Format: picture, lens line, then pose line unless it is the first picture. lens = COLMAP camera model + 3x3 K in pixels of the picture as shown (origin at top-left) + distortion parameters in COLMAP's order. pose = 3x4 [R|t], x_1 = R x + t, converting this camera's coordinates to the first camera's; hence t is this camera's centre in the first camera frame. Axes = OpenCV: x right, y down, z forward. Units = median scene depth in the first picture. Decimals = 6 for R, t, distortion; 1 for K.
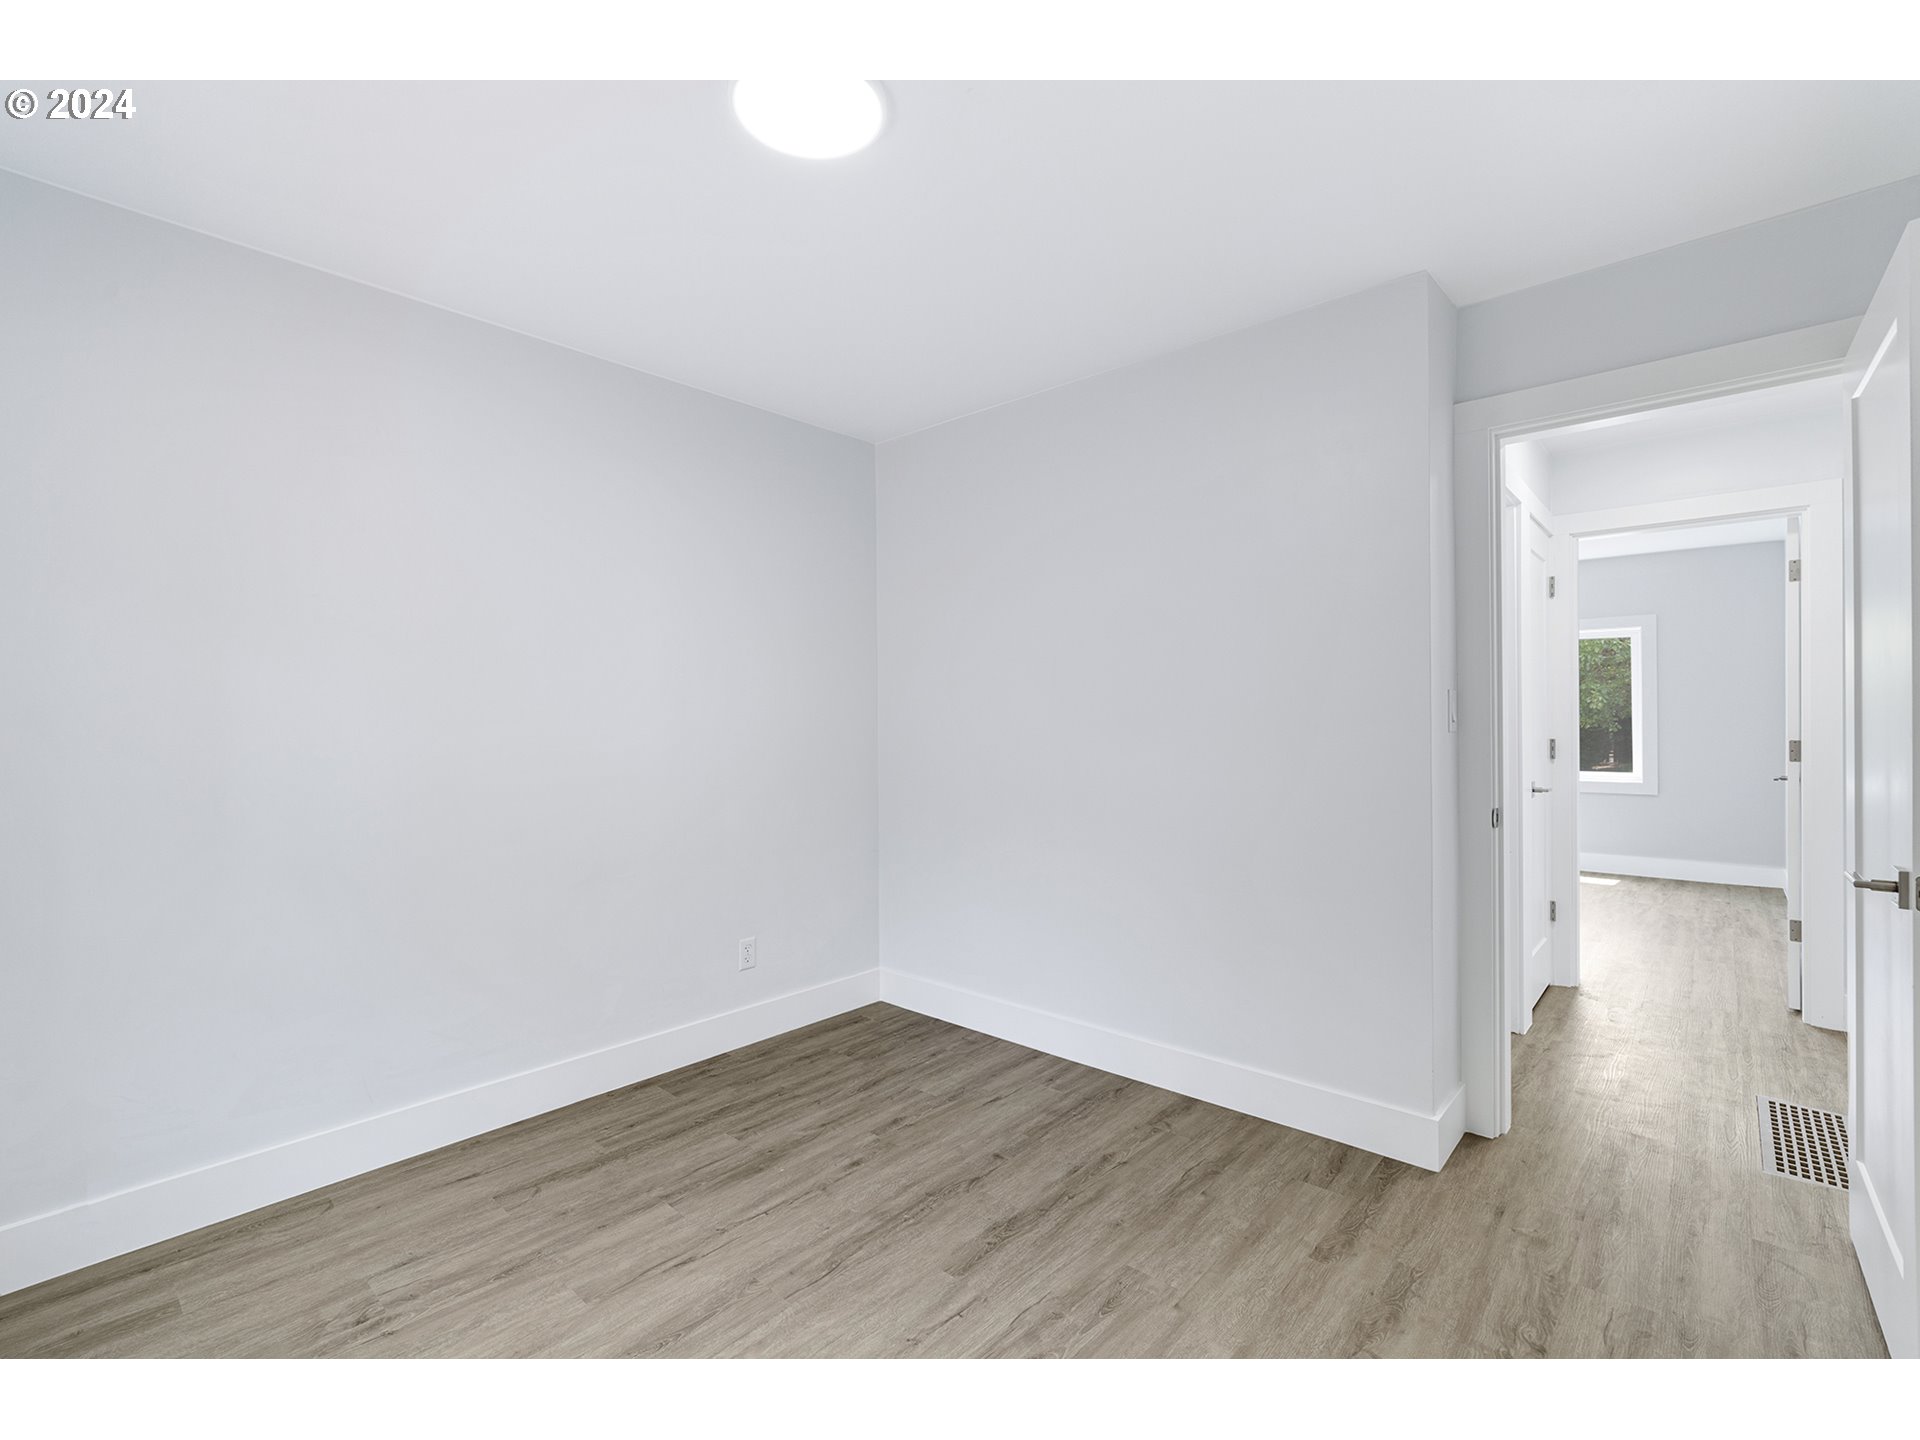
lens RADIAL K [[875.4, 0, 960.2], [0, 875.4, 718.1], [0, 0, 1]] dist [-0.012561, 0.000365]
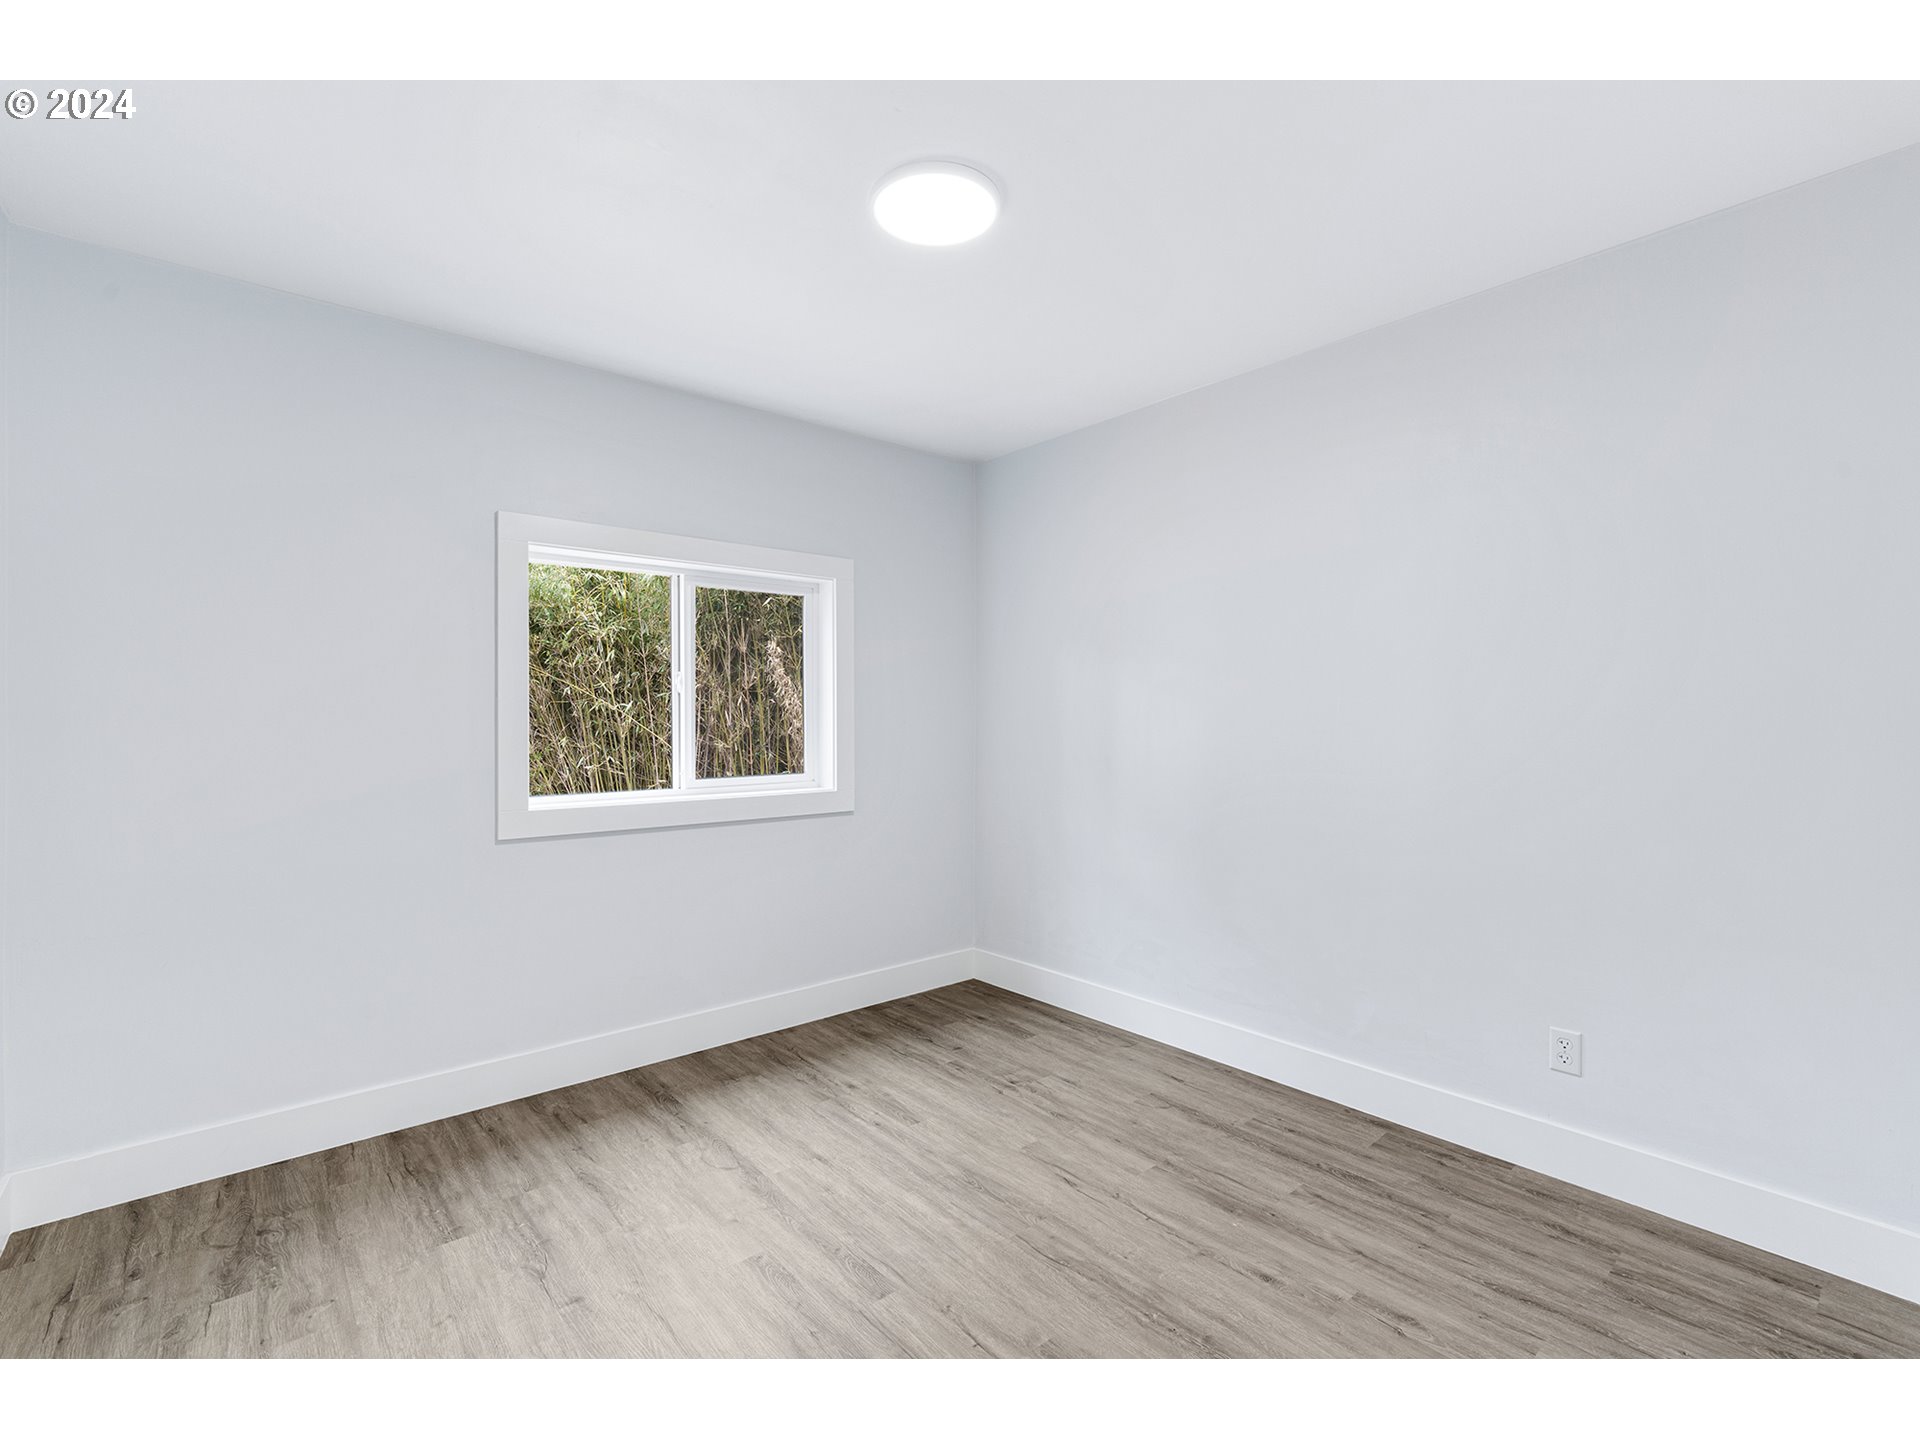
lens RADIAL K [[884.6, 0, 960.6], [0, 884.6, 713.6], [0, 0, 1]] dist [-0.005238, -0.000801]
pose [[-0.147902, -0.001198, -0.989001, 0.660220], [-0.007902, 0.999969, -0.000029, 0.006517], [0.988970, 0.007811, -0.147907, 0.789859]]
